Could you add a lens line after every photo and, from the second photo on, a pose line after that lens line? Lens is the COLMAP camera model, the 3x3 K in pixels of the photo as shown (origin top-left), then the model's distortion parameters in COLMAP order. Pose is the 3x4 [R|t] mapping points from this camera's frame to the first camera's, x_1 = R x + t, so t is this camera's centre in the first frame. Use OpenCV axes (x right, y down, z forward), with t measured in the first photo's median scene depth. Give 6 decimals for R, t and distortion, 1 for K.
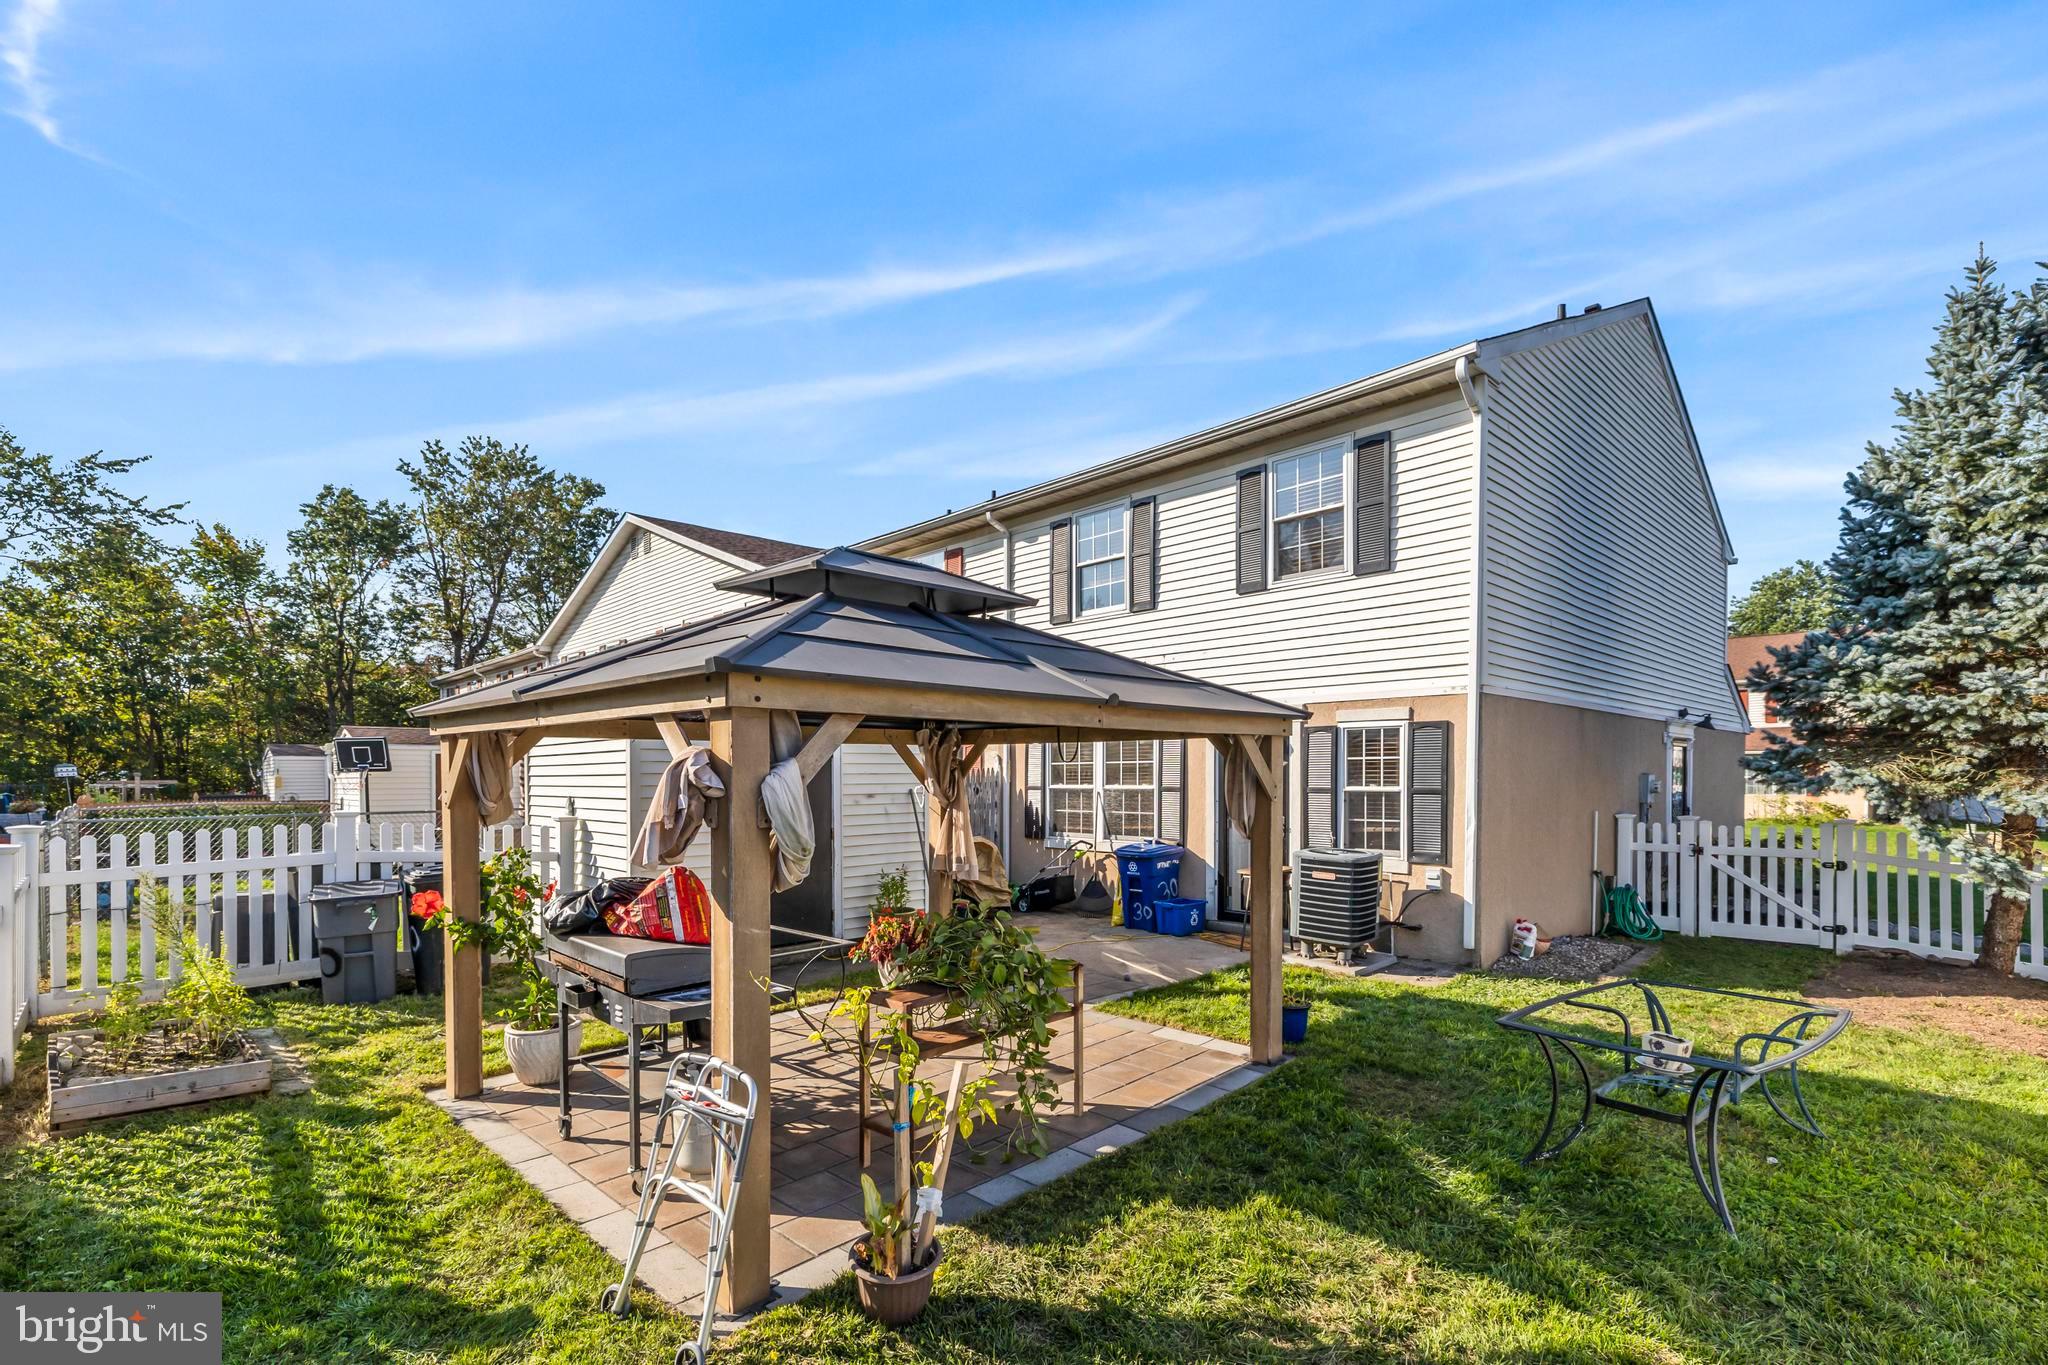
lens RADIAL K [[921.4, 0, 1026.2], [0, 921.4, 803.1], [0, 0, 1]] dist [0.006397, 0.000255]
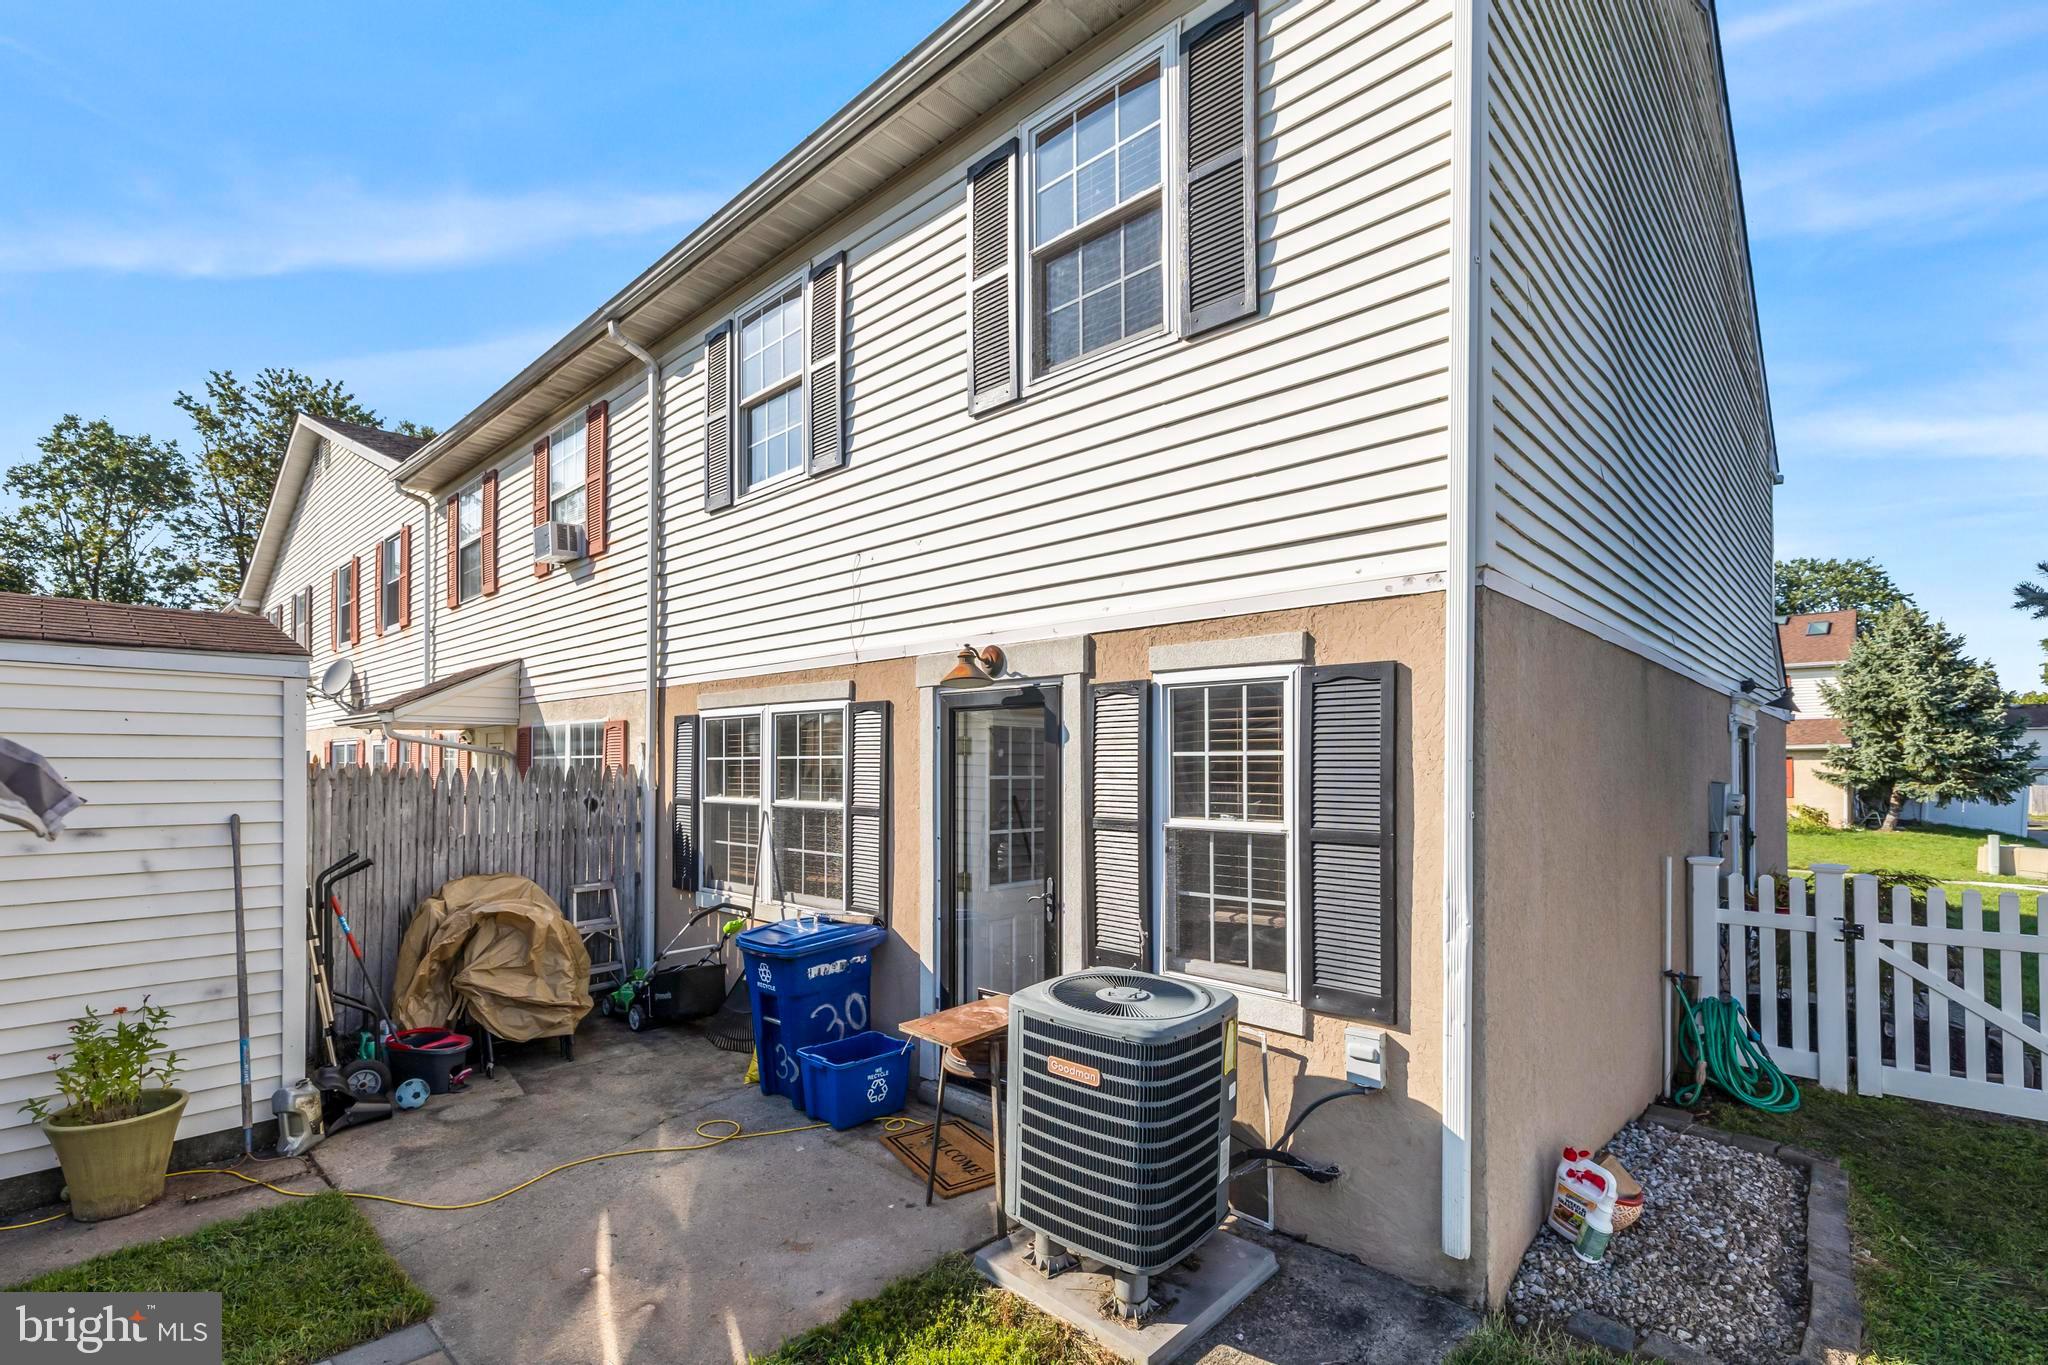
lens RADIAL K [[929.0, 0, 1025.4], [0, 929.0, 759.4], [0, 0, 1]] dist [0.004535, -0.000215]
pose [[0.998334, 0.006783, 0.057301, 0.236843], [-0.004620, 0.999275, -0.037785, -0.026876], [-0.057516, 0.037457, 0.997642, 0.526242]]
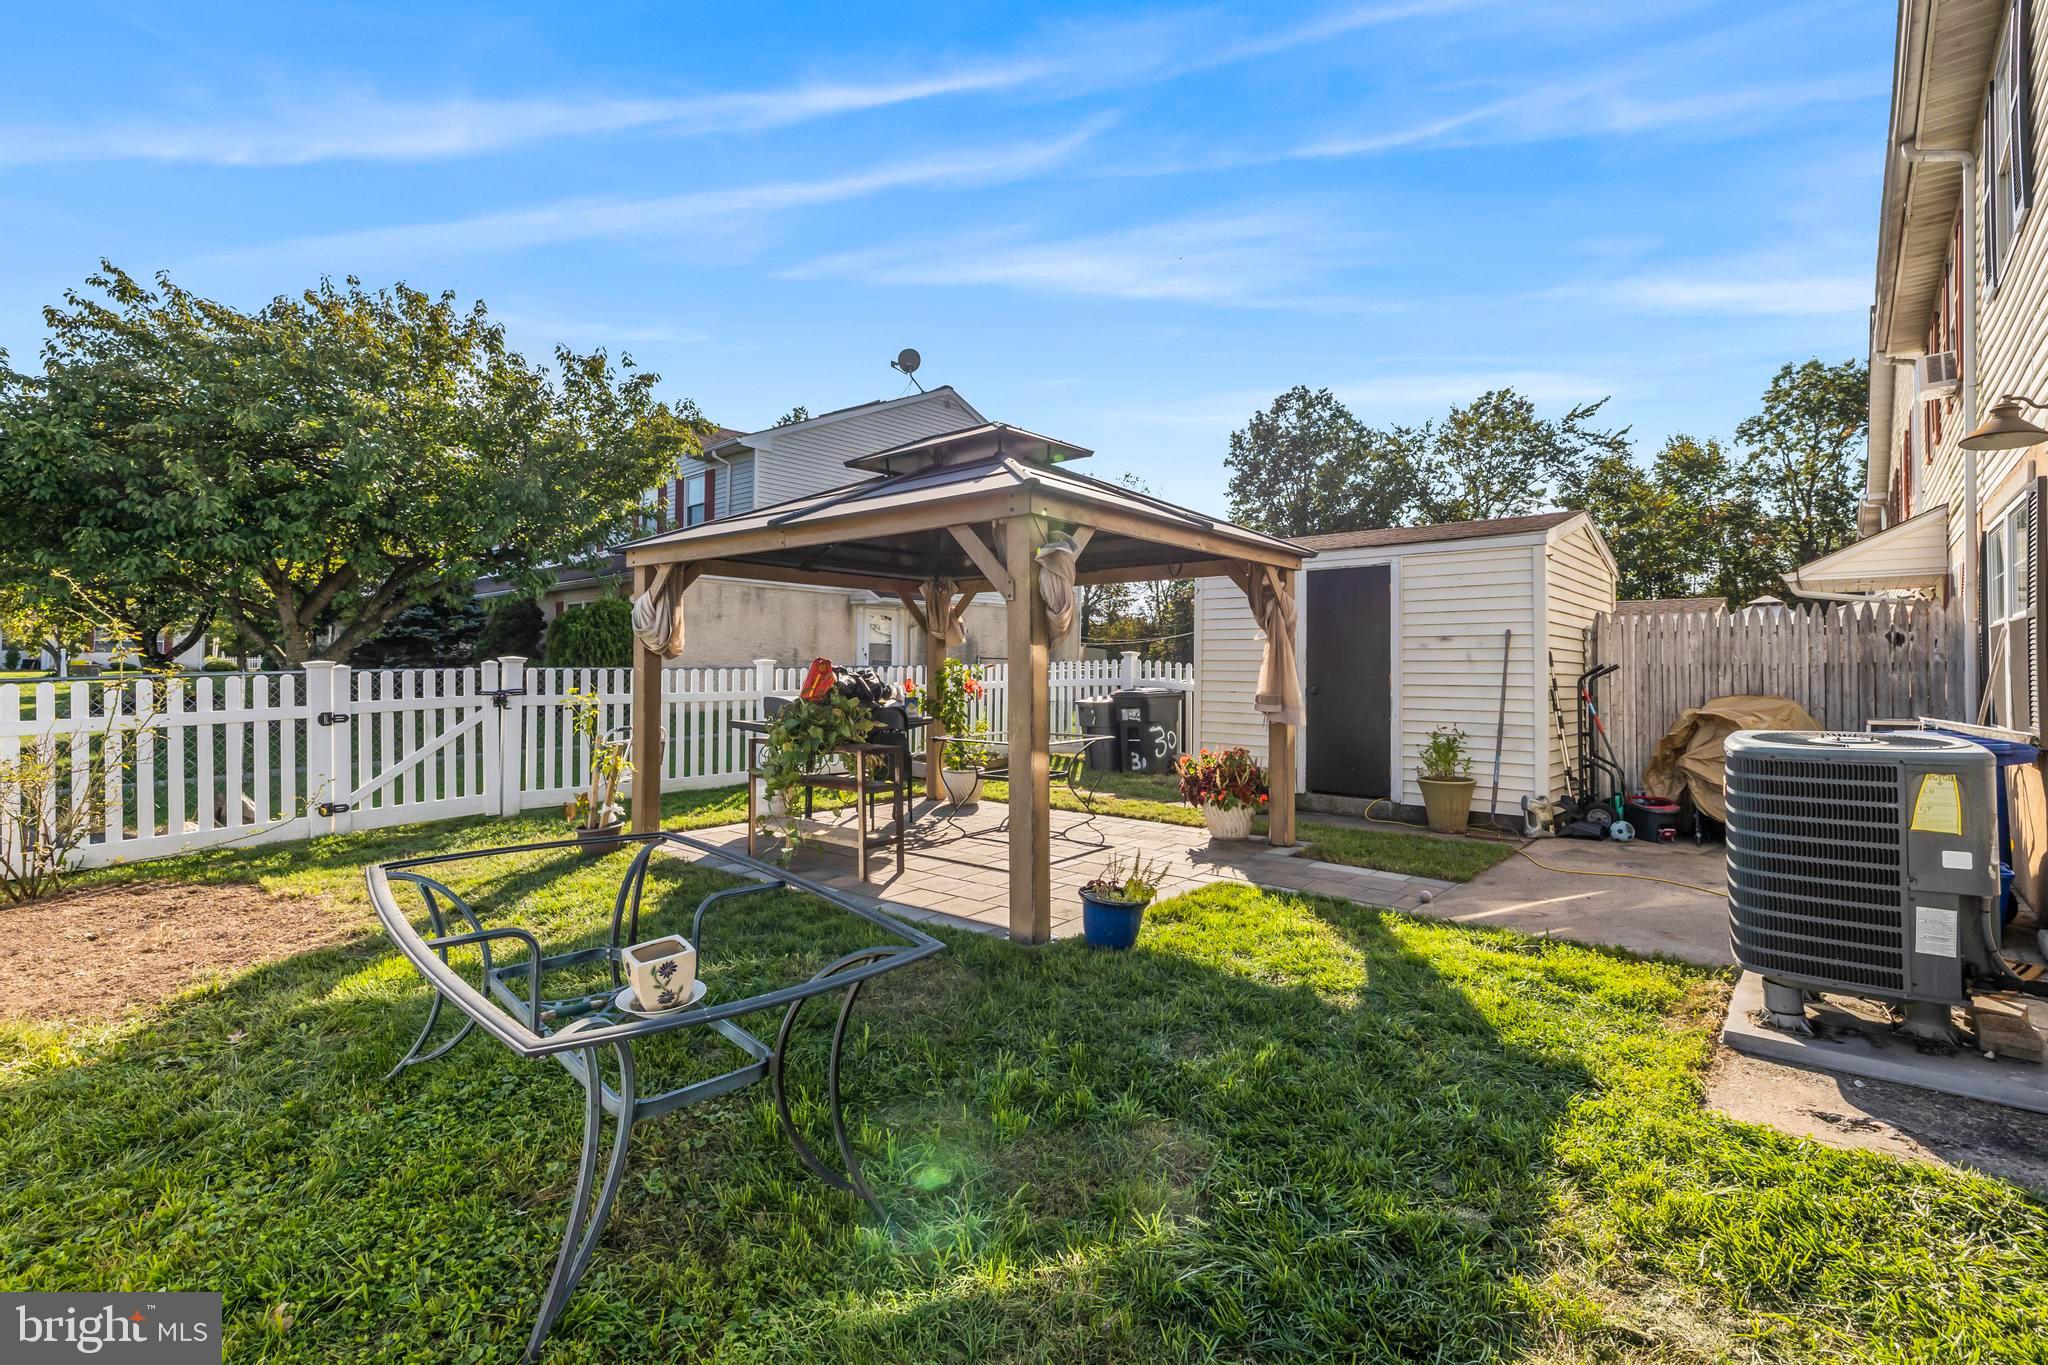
lens RADIAL K [[902.8, 0, 1024.0], [0, 902.8, 682.5], [0, 0, 1]] dist [0.000373, 0.000019]
pose [[0.073733, 0.018770, -0.997101, 0.599762], [-0.036910, 0.999189, 0.016080, 0.031768], [0.996595, 0.035618, 0.074366, 0.549053]]
